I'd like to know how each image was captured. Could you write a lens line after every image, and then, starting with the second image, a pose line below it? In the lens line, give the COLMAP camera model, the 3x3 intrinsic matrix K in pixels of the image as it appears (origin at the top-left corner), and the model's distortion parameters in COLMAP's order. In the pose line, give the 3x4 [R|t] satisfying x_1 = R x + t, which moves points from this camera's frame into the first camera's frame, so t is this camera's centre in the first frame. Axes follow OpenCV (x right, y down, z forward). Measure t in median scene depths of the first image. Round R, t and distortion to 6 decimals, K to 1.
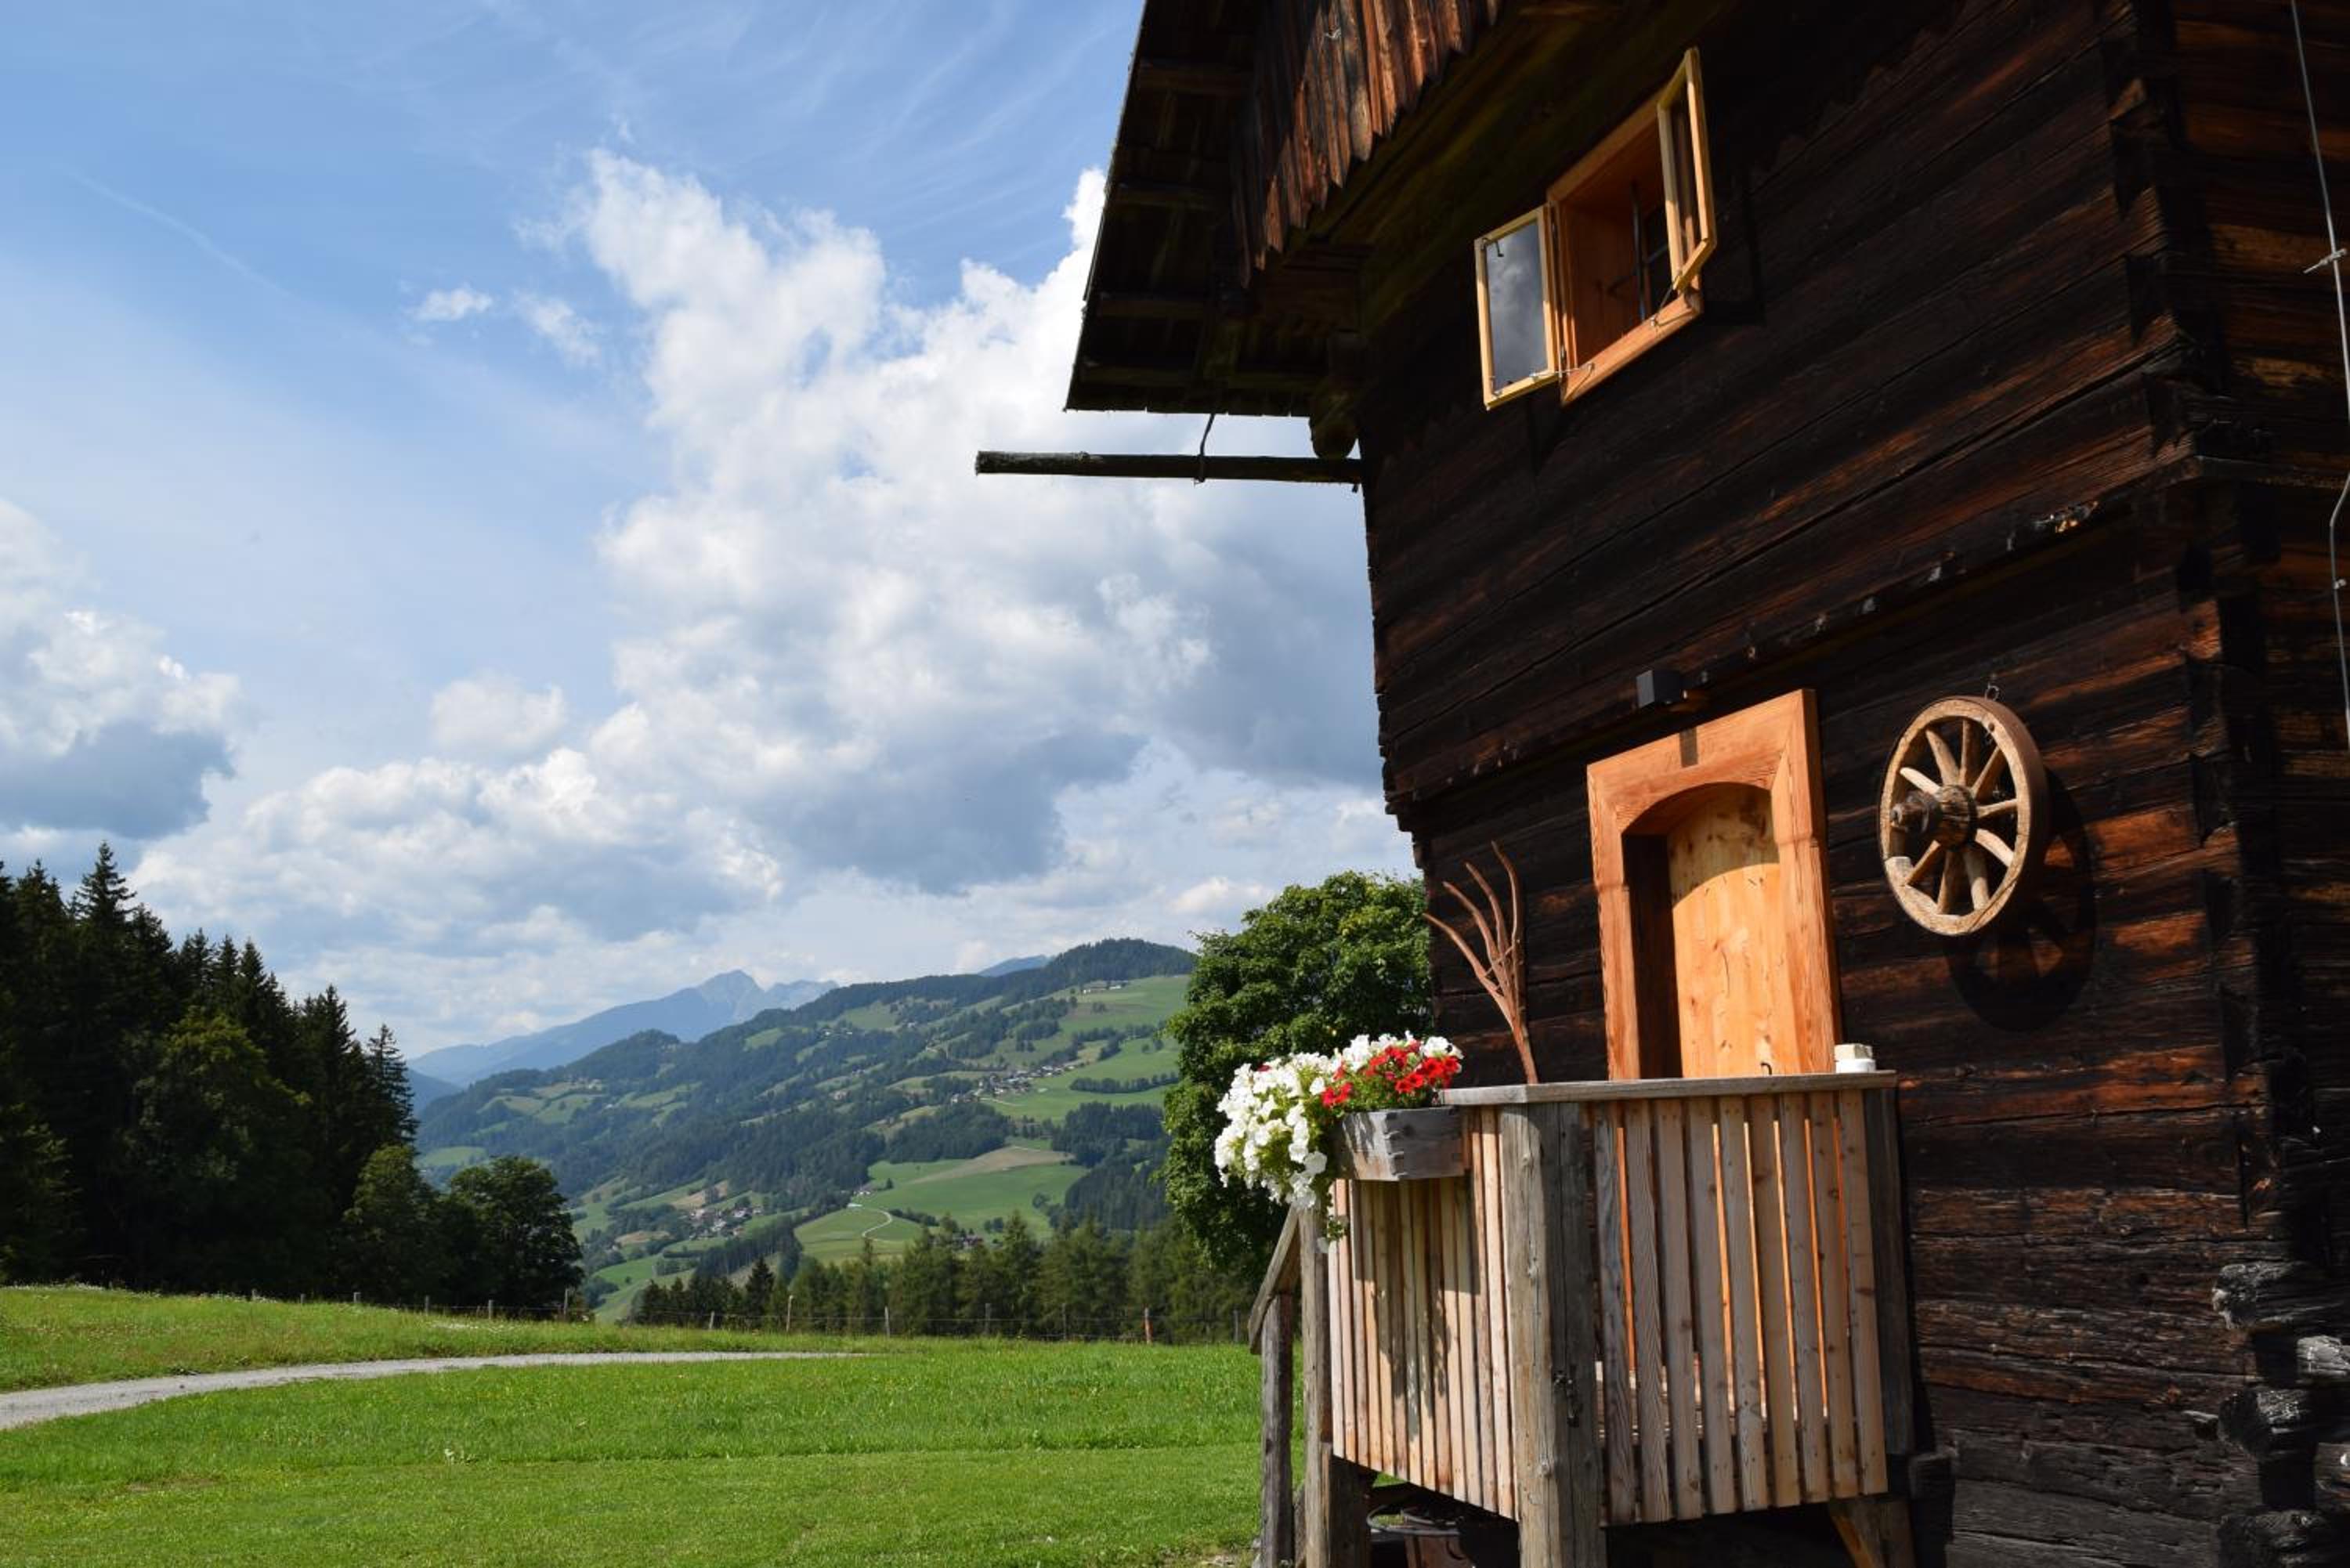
lens RADIAL K [[2132.9, 0, 1175.0], [0, 2132.9, 784.0], [0, 0, 1]] dist [-0.090015, 0.021074]
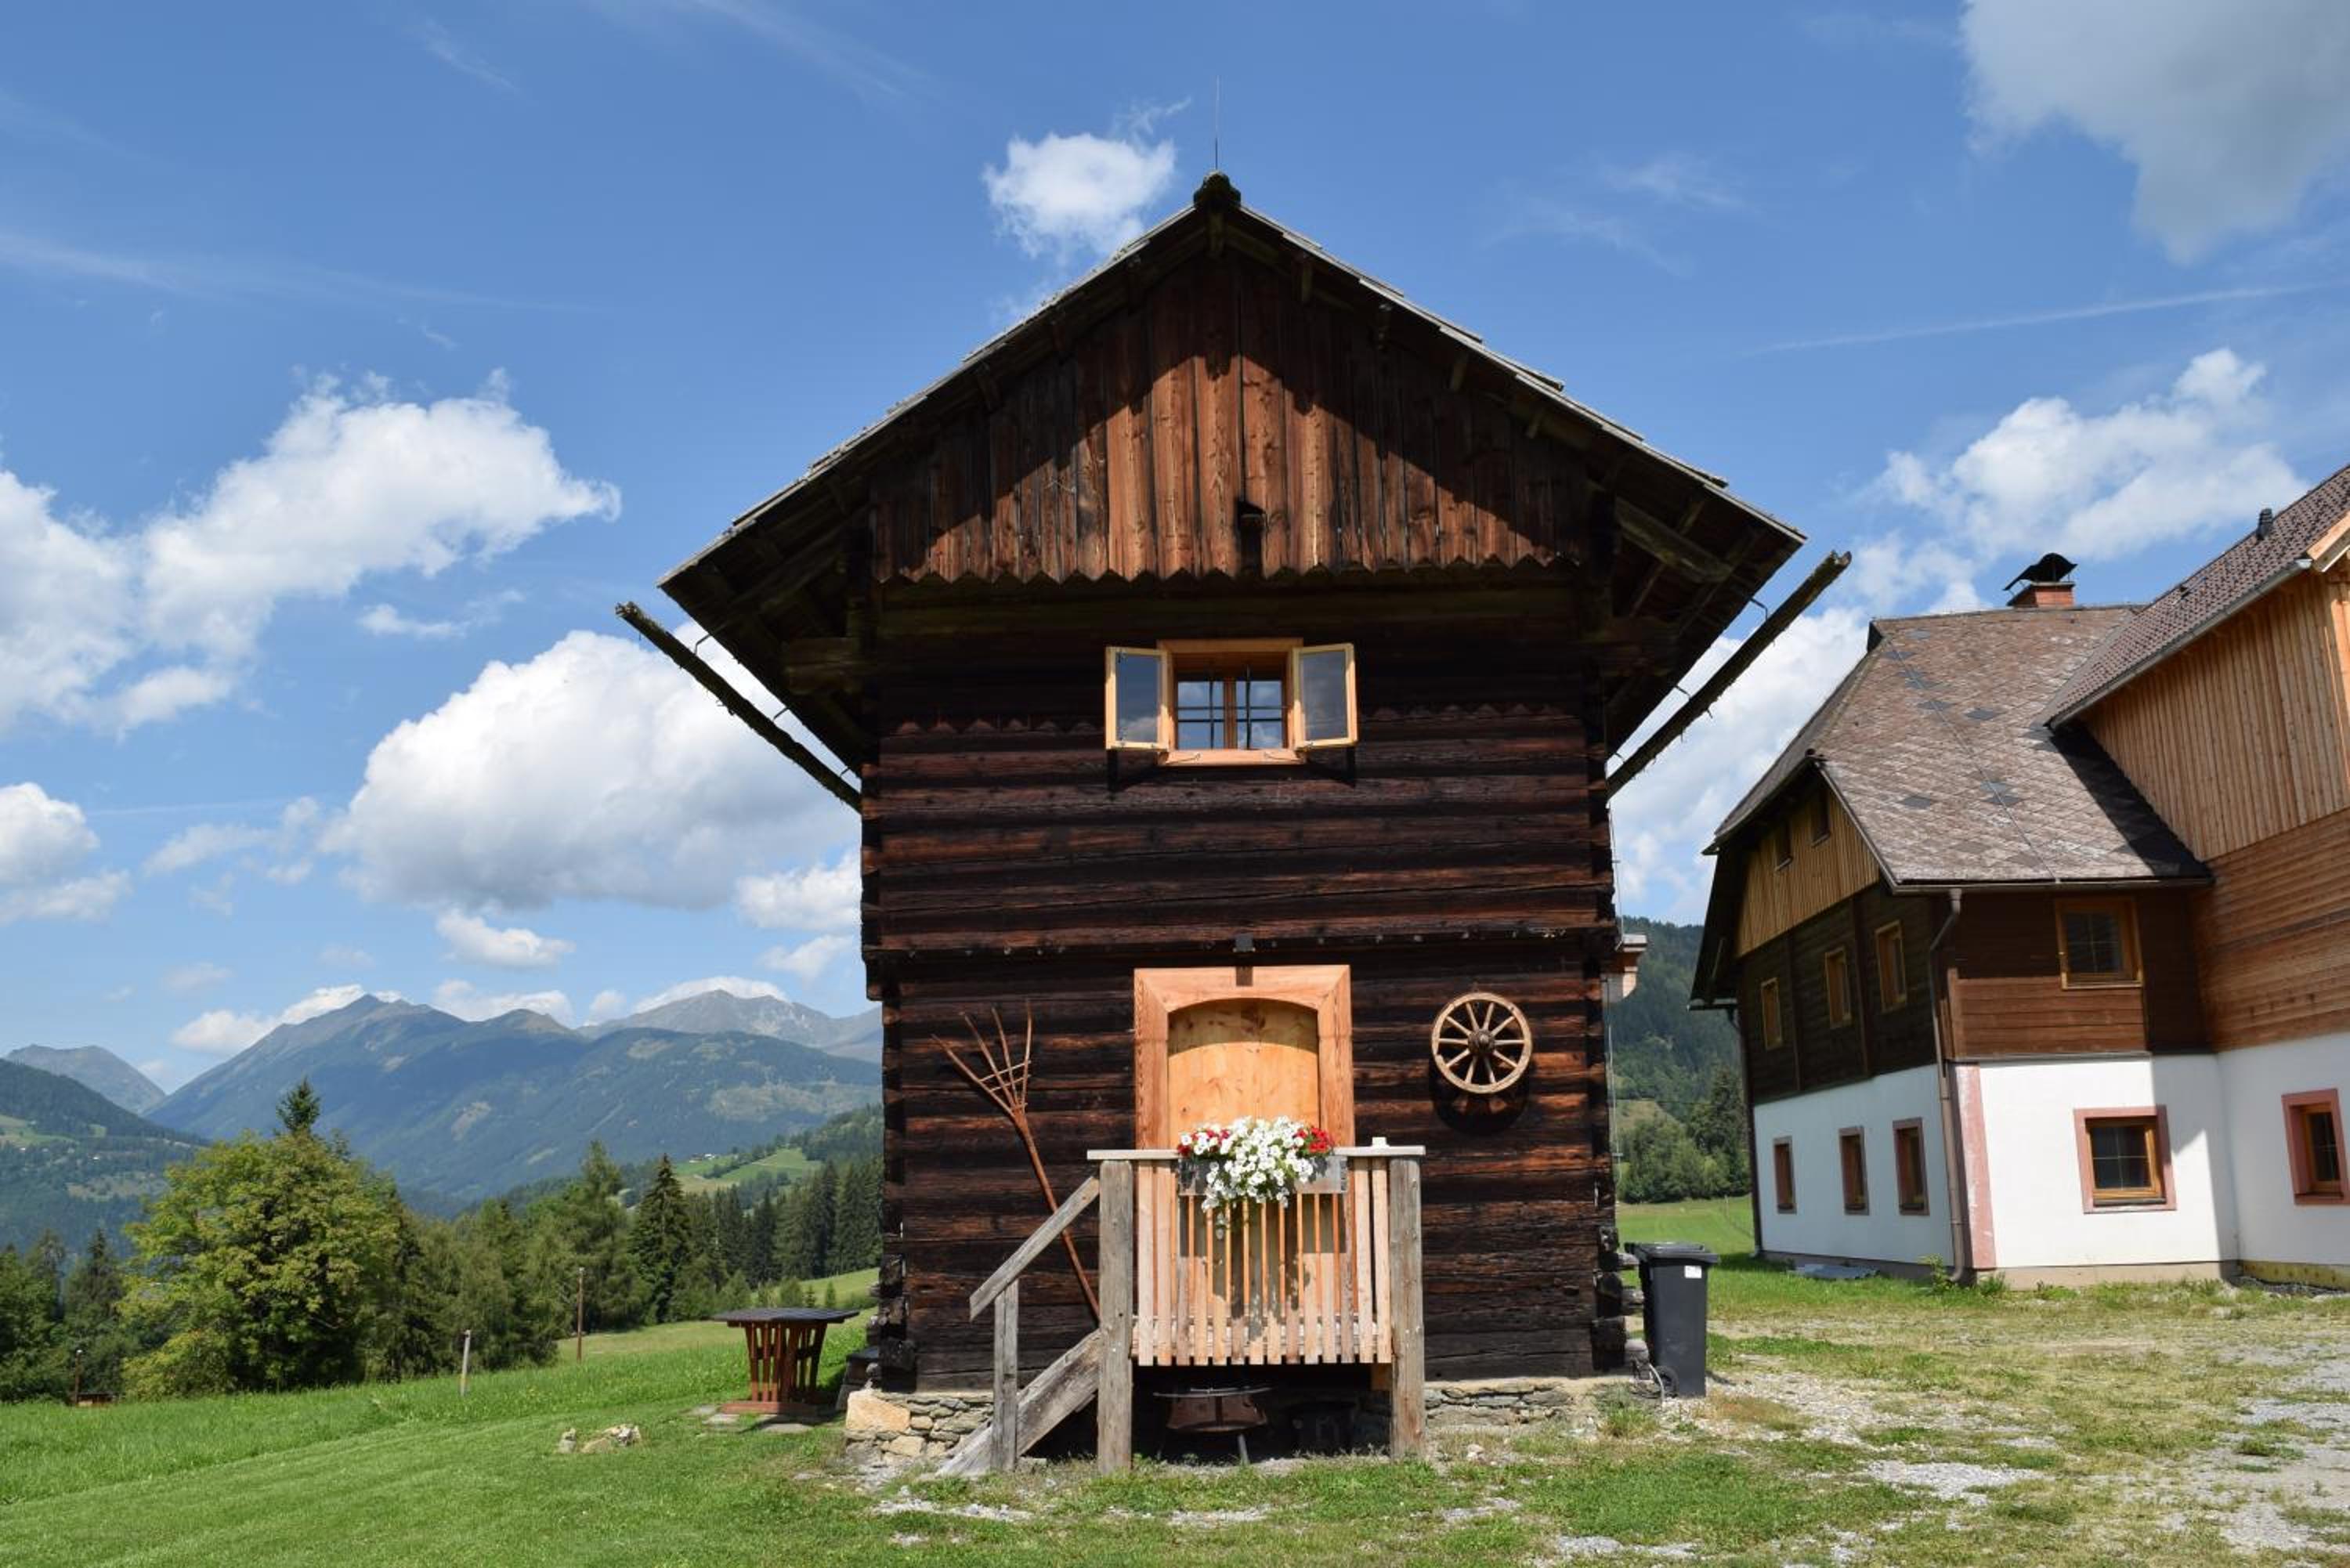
lens RADIAL K [[1864.8, 0, 1175.0], [0, 1864.8, 784.0], [0, 0, 1]] dist [-0.083827, 0.002988]
pose [[0.315519, 0.234718, 0.919432, -1.724680], [-0.146309, 0.969372, -0.197259, 0.196233], [-0.937572, -0.072282, 0.340197, 0.640094]]
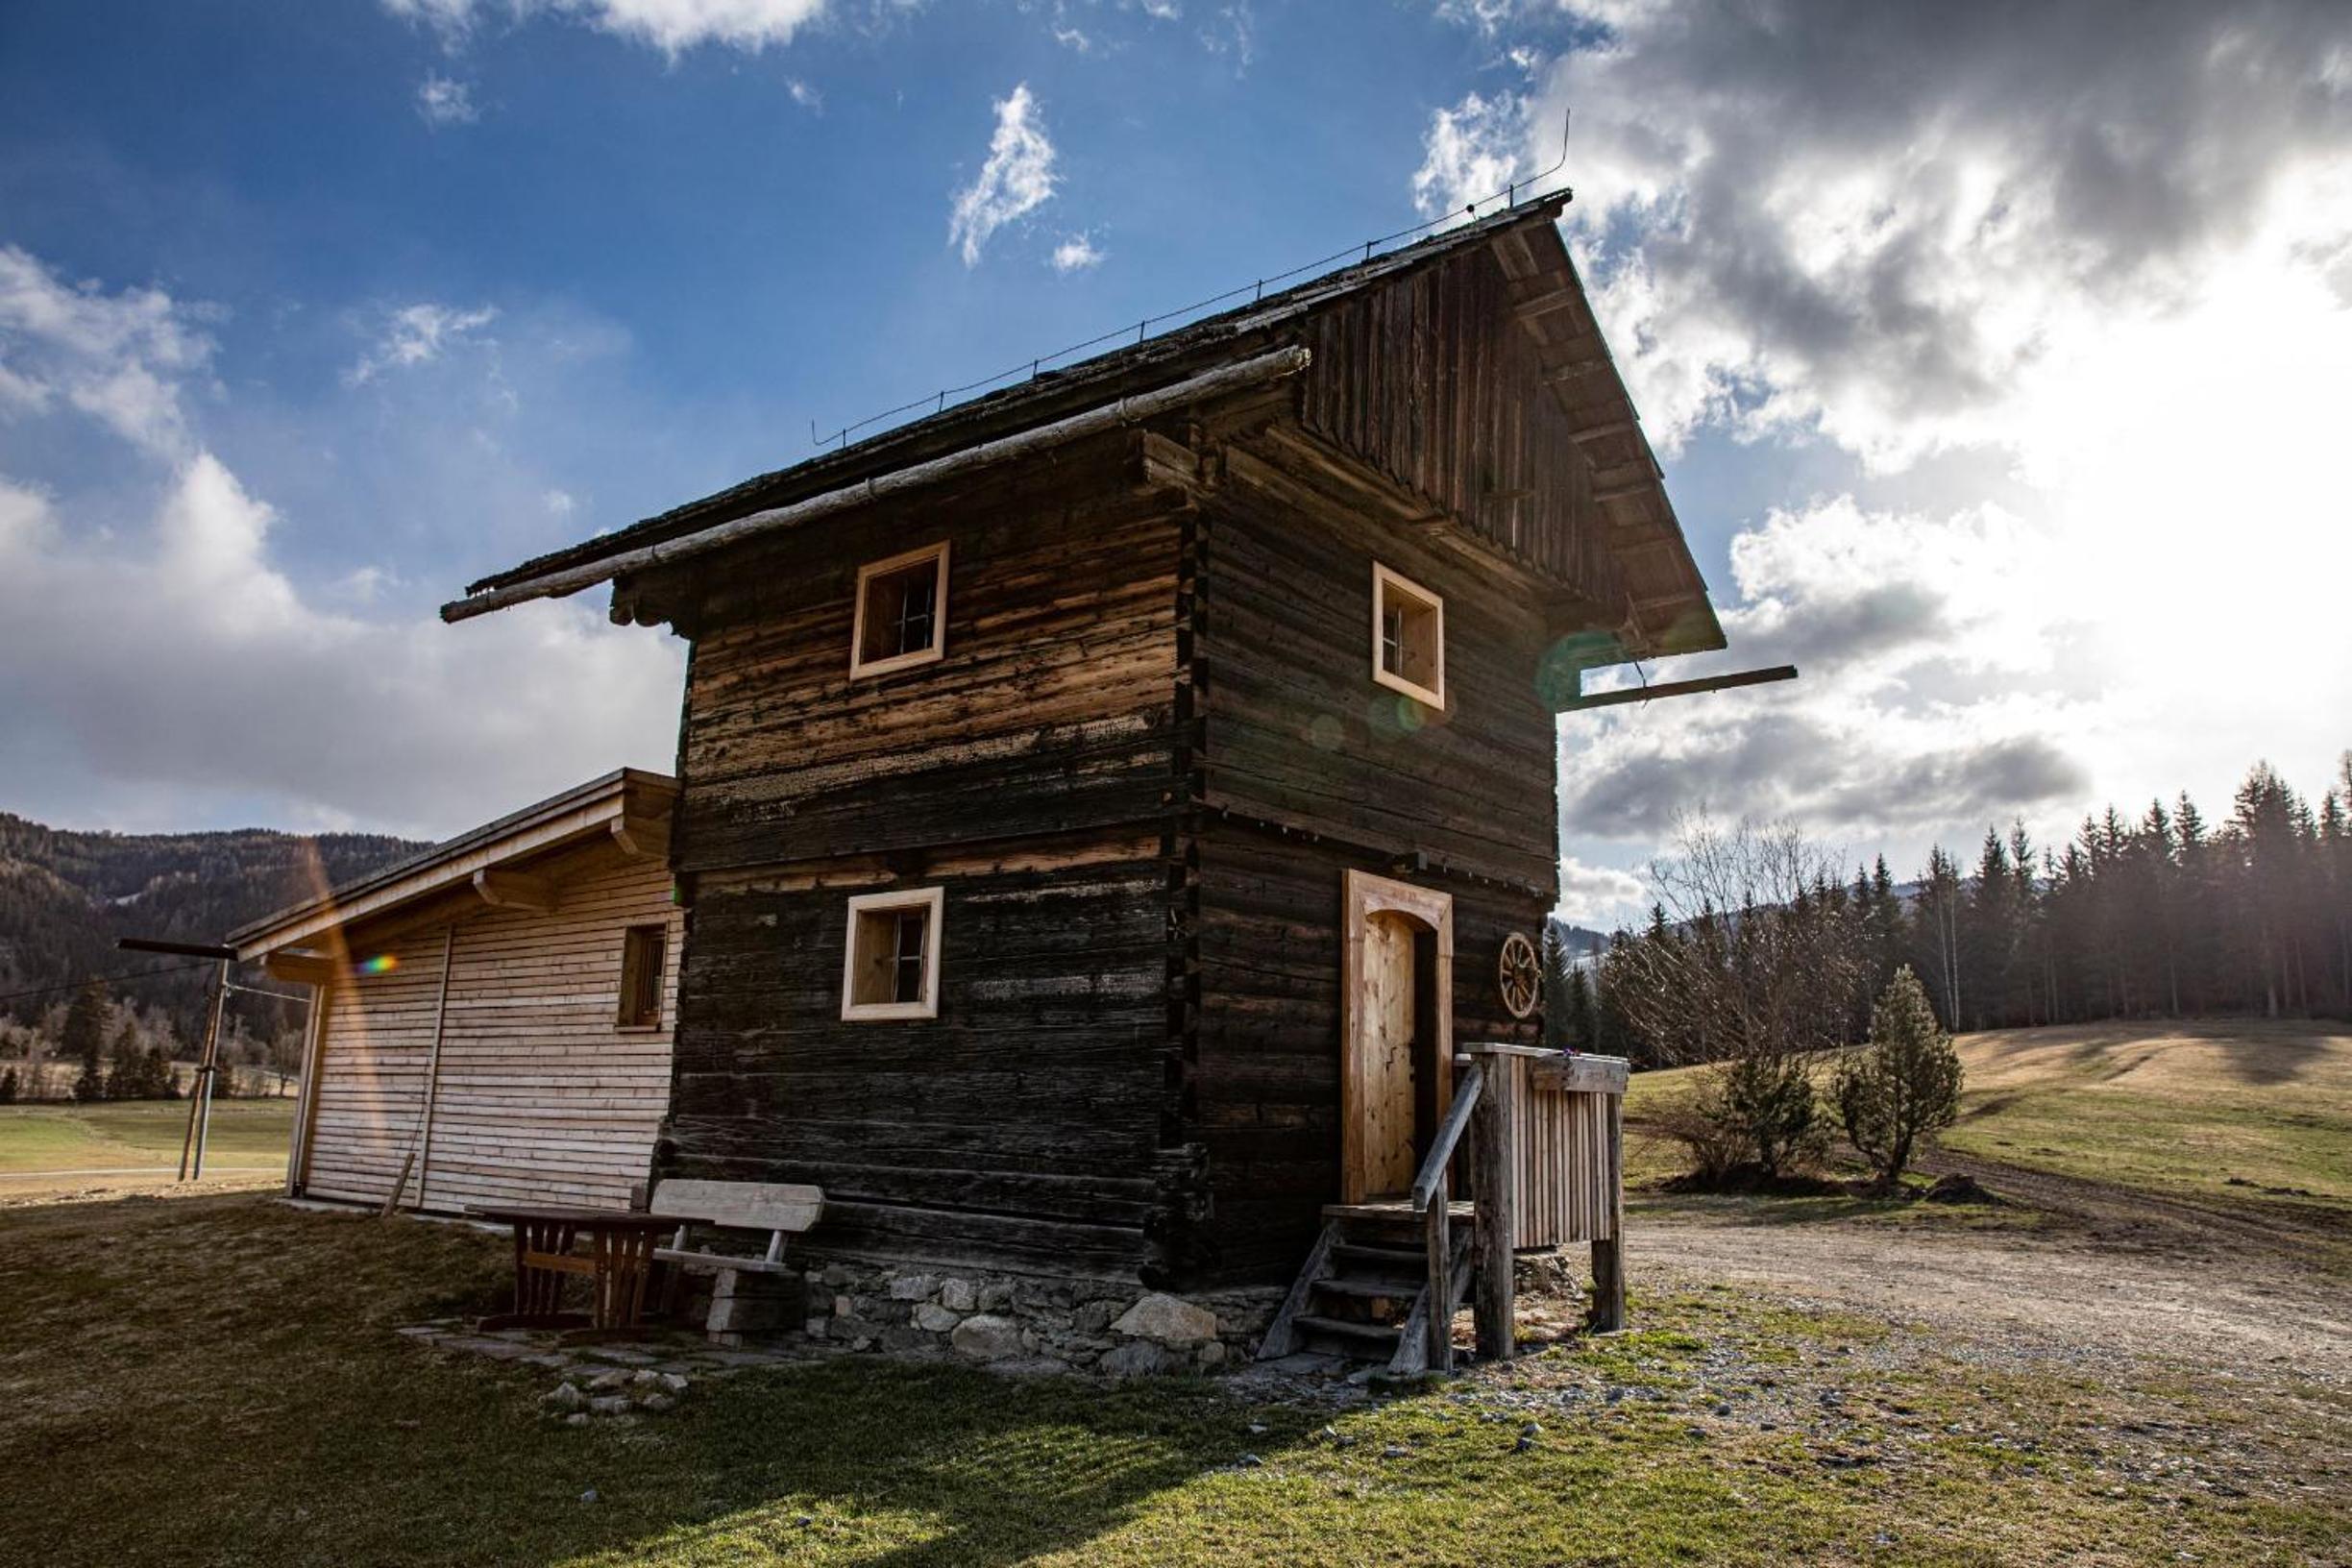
lens RADIAL K [[1606.2, 0, 1176.0], [0, 1606.2, 784.0], [0, 0, 1]] dist [-0.104935, 0.094530]
pose [[-0.558267, 0.194509, 0.806538, -1.148918], [-0.138634, 0.936592, -0.321833, 0.527027], [-0.817997, -0.291482, -0.495902, 2.518554]]
